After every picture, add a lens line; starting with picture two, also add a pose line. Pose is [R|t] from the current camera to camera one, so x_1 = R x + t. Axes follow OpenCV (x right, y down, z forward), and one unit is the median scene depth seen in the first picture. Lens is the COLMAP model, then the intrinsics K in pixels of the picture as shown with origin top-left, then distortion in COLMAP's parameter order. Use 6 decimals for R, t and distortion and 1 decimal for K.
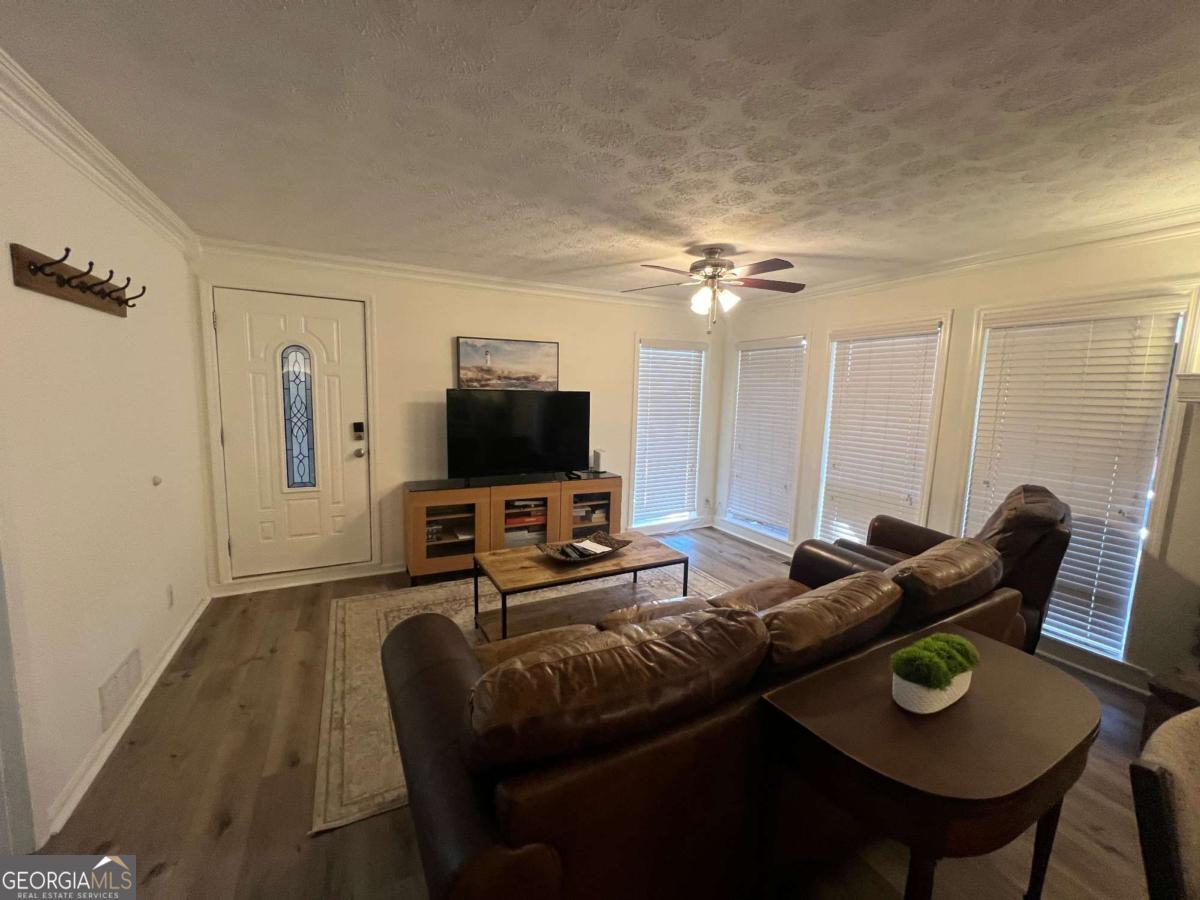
lens RADIAL K [[479.1, 0, 598.1], [0, 479.1, 448.2], [0, 0, 1]] dist [-0.001739, 0.000050]
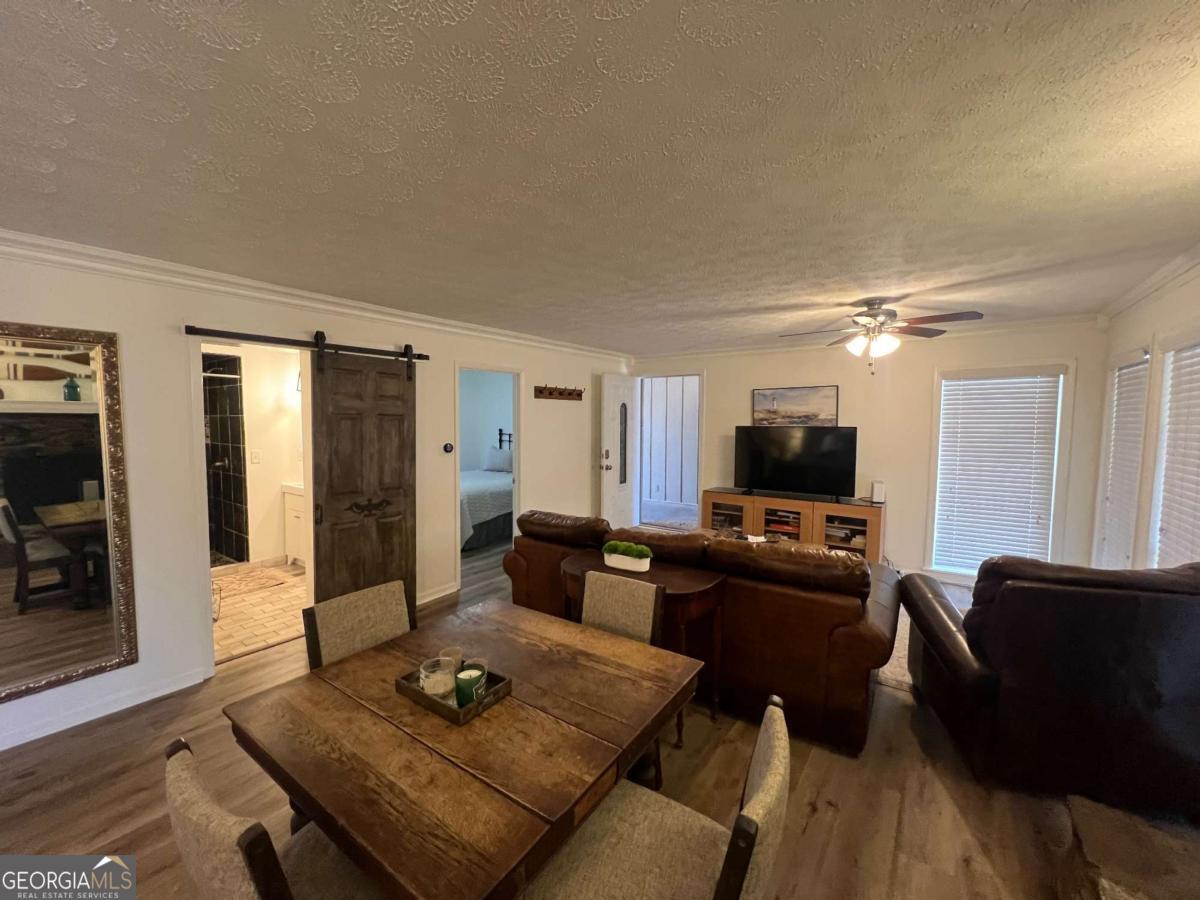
lens RADIAL K [[479.1, 0, 603.6], [0, 479.1, 453.5], [0, 0, 1]] dist [-0.001739, 0.000050]
pose [[0.463378, 0.039931, -0.885261, 0.742010], [-0.094835, 0.995482, -0.004738, 0.005159], [0.881072, 0.086149, 0.465071, -0.035846]]
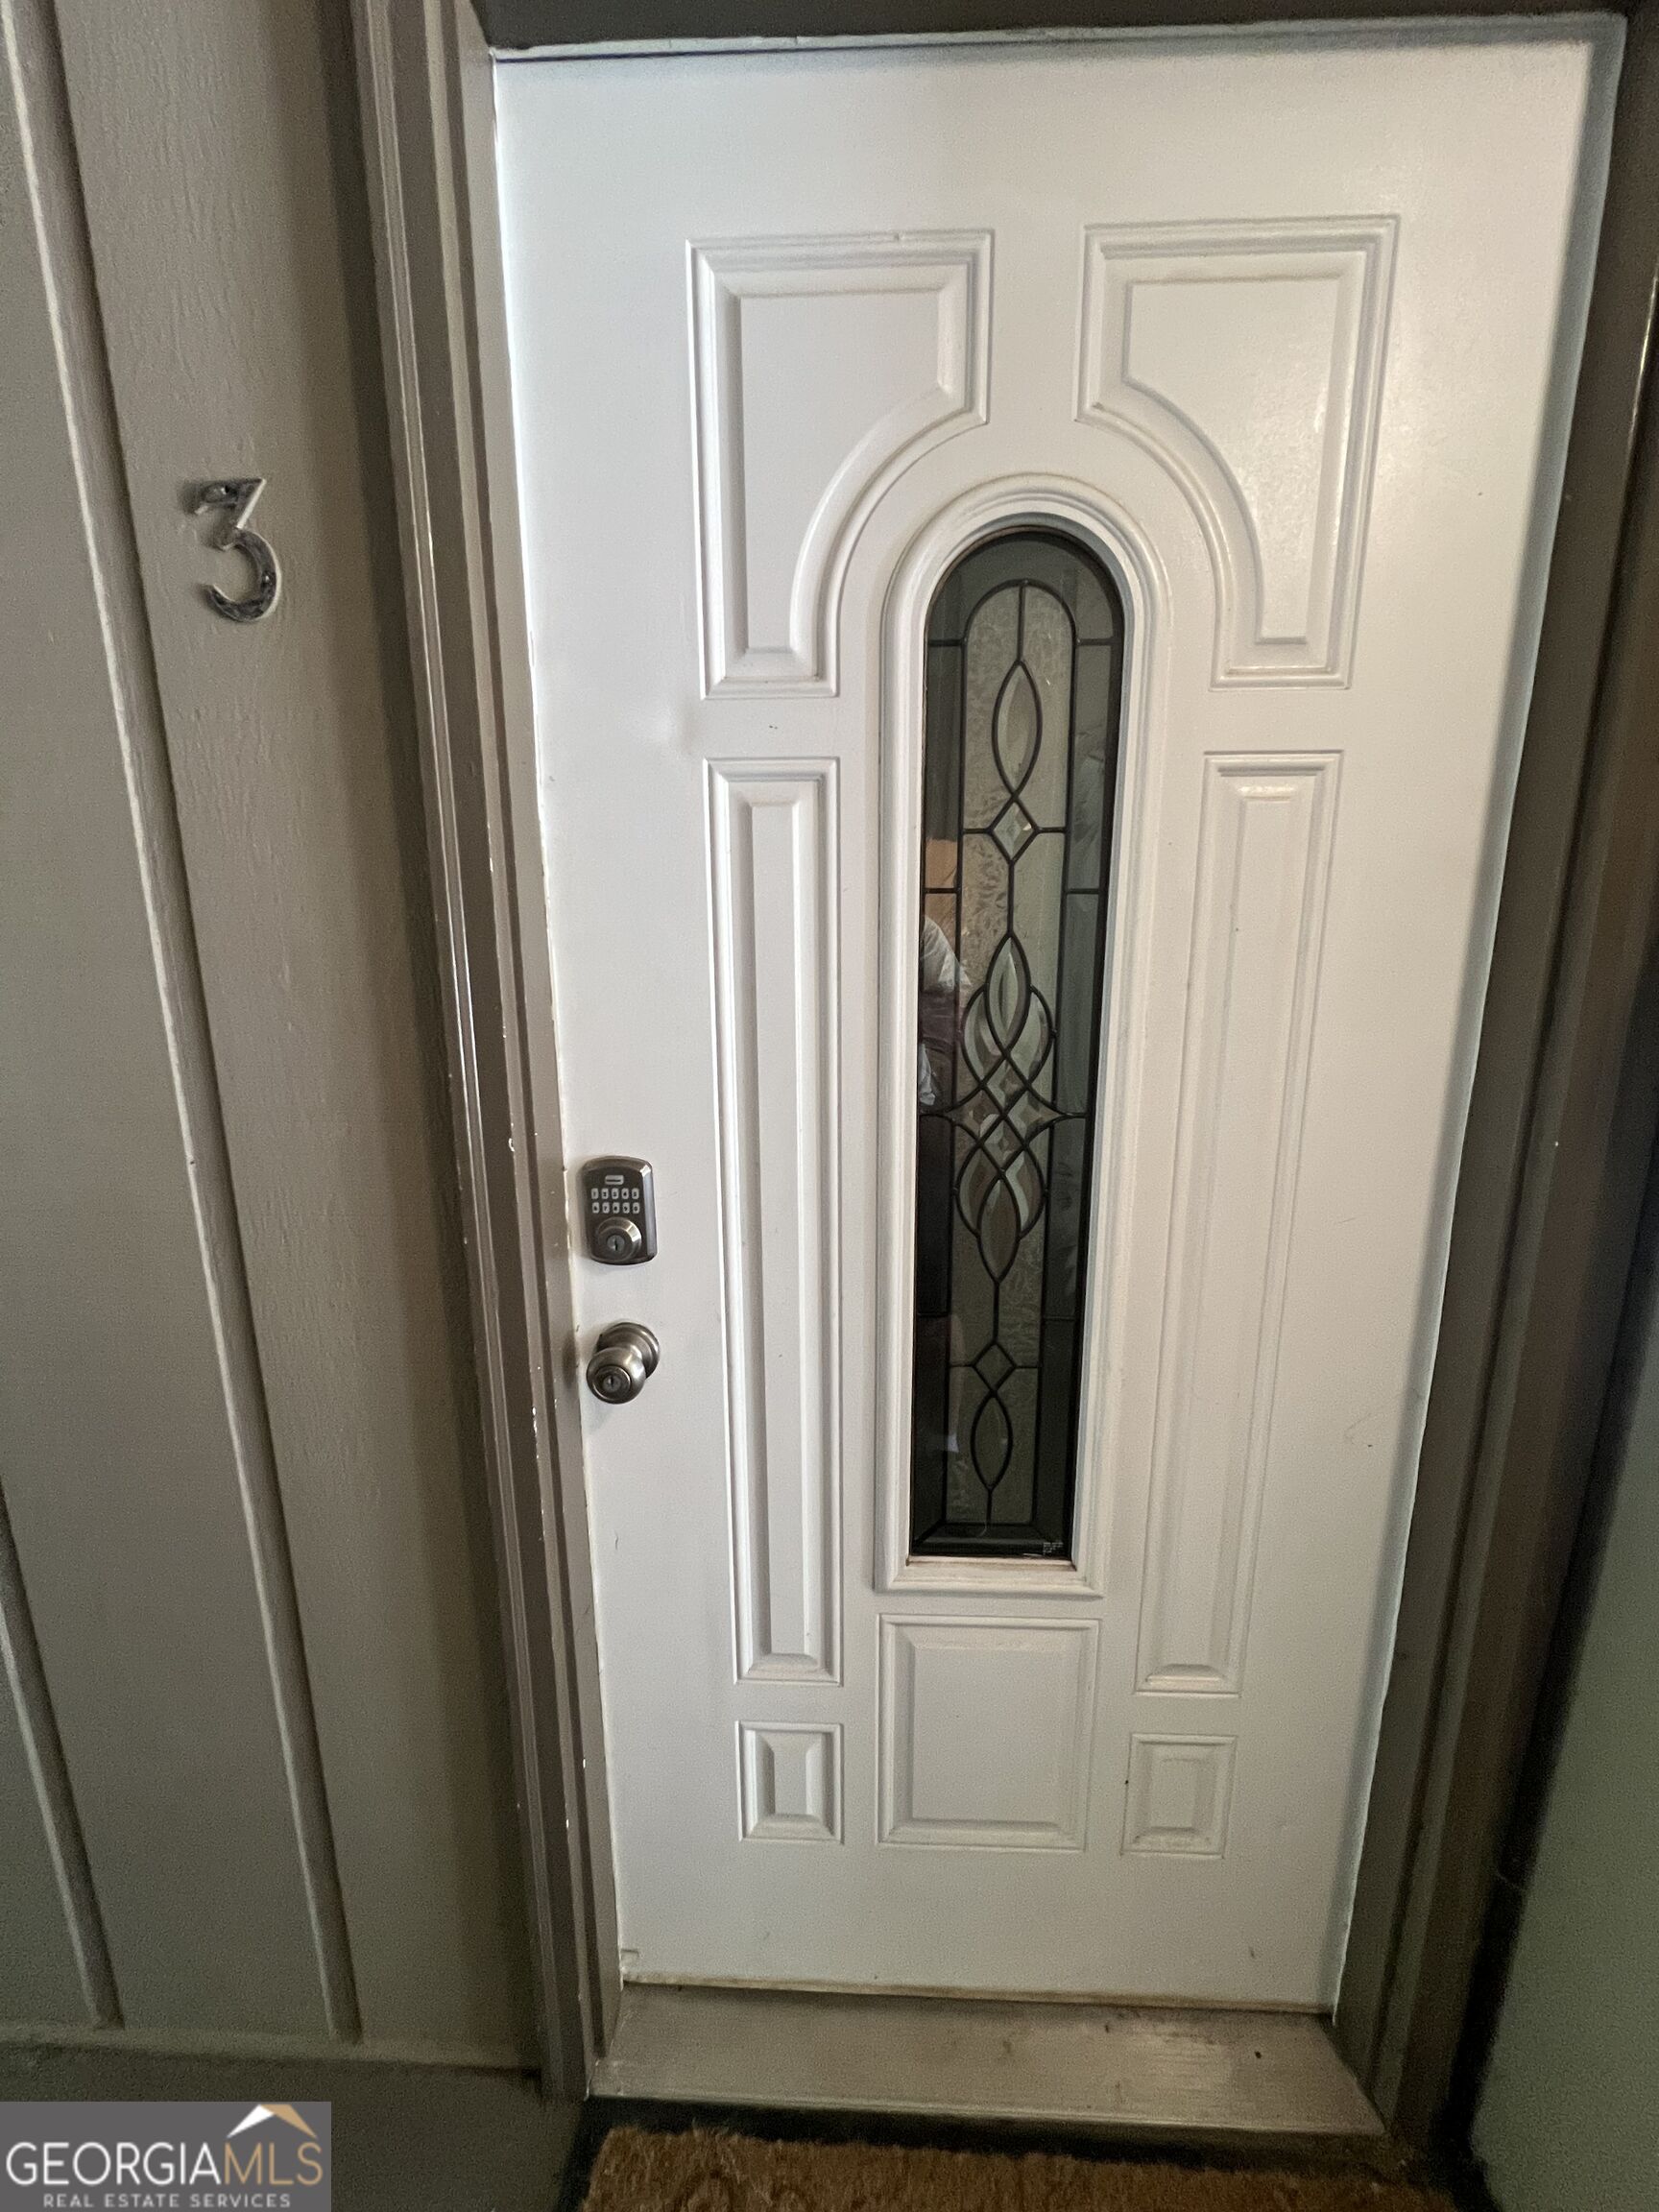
lens RADIAL K [[883.2, 0, 832.7], [0, 883.2, 1101.0], [0, 0, 1]] dist [-0.001739, 0.000050]
pose [[0.870595, 0.078944, -0.485626, -0.401098], [-0.034508, 0.994410, 0.099788, -0.064560], [0.490789, -0.070117, 0.868453, 0.556945]]
